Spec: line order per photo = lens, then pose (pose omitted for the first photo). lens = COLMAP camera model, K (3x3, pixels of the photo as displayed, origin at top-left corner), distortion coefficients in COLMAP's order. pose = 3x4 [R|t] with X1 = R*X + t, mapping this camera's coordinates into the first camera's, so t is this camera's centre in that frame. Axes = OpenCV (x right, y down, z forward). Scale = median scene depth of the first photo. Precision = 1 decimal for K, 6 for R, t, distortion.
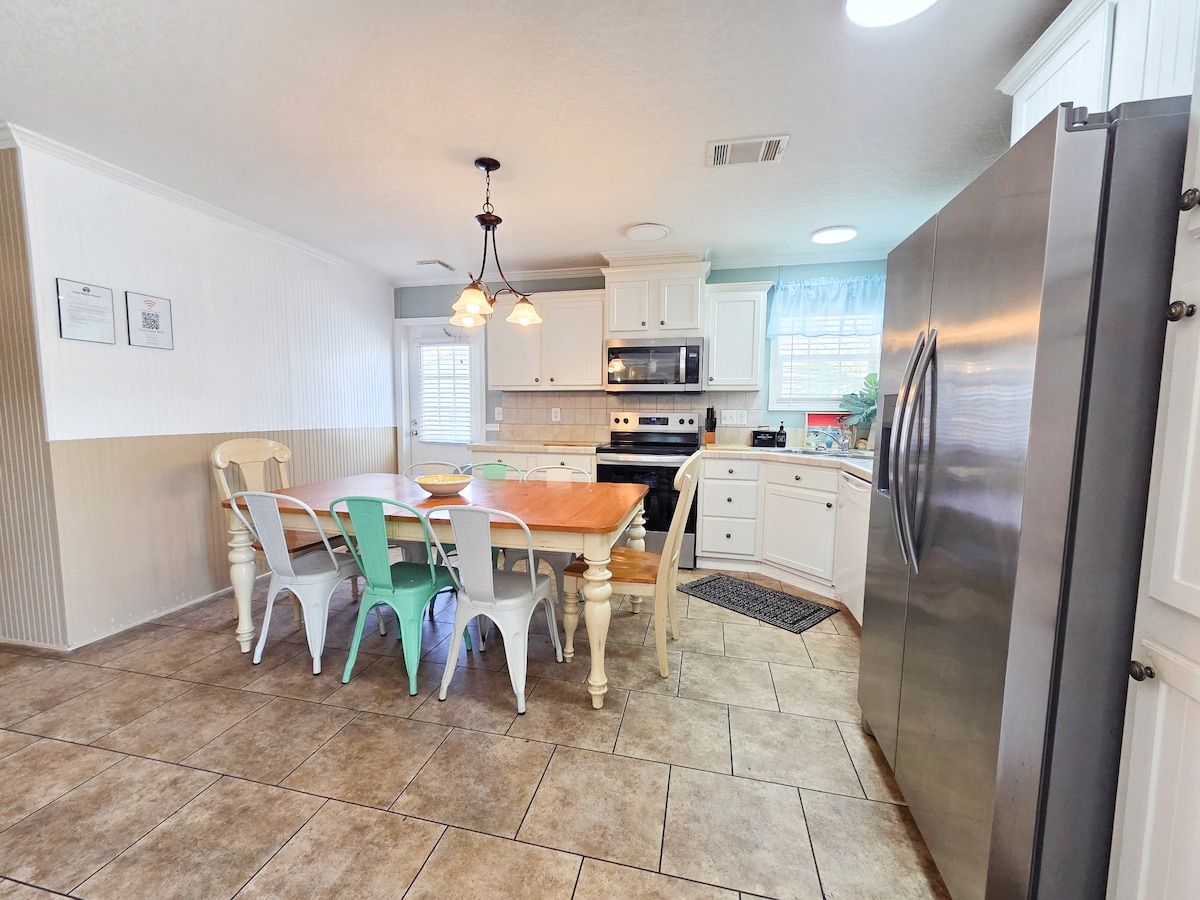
lens RADIAL K [[491.9, 0, 589.2], [0, 491.9, 452.0], [0, 0, 1]] dist [0.001475, -0.000118]
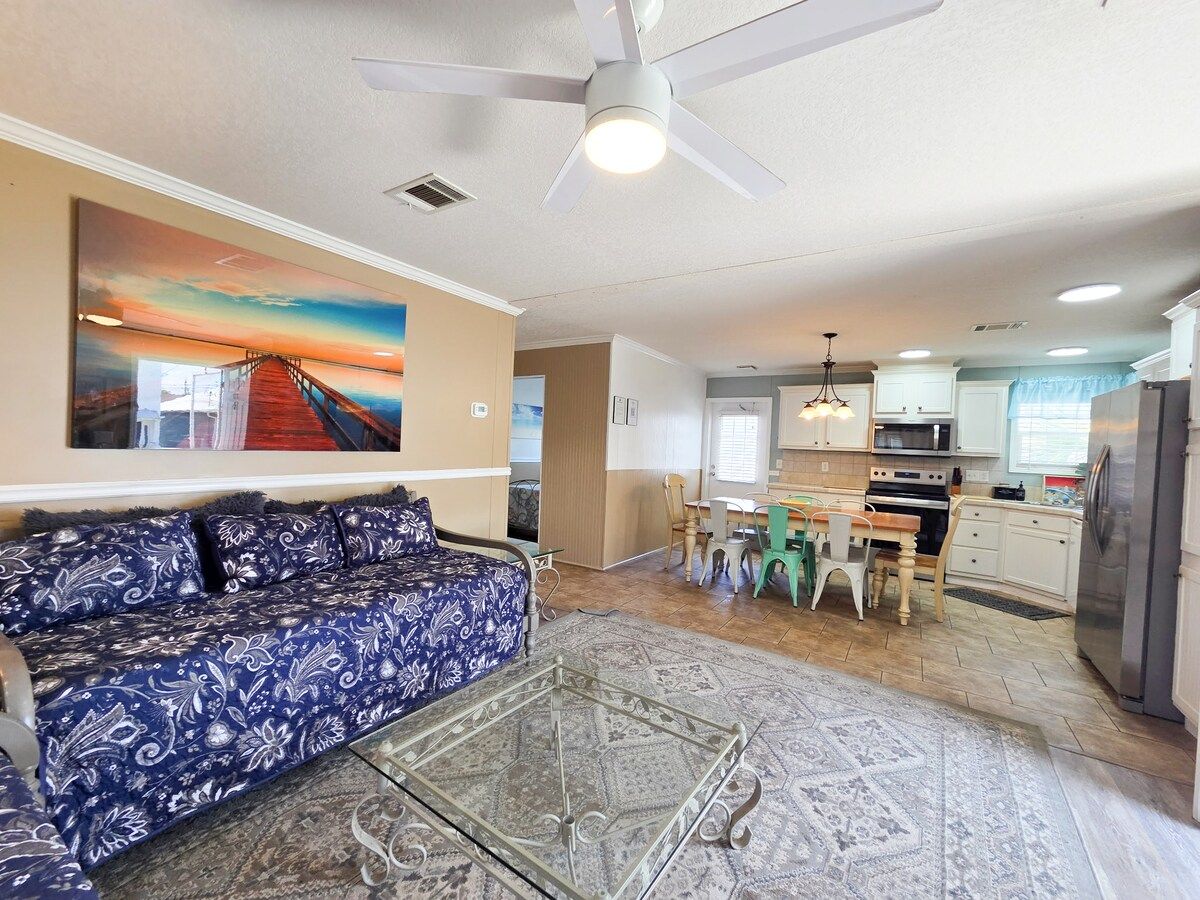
lens RADIAL K [[490.7, 0, 596.2], [0, 490.7, 452.9], [0, 0, 1]] dist [0.001407, -0.000624]
pose [[0.942973, 0.040818, -0.330358, -0.261946], [-0.068673, 0.994958, -0.073088, 0.038900], [0.325709, 0.091607, 0.941022, -0.644281]]
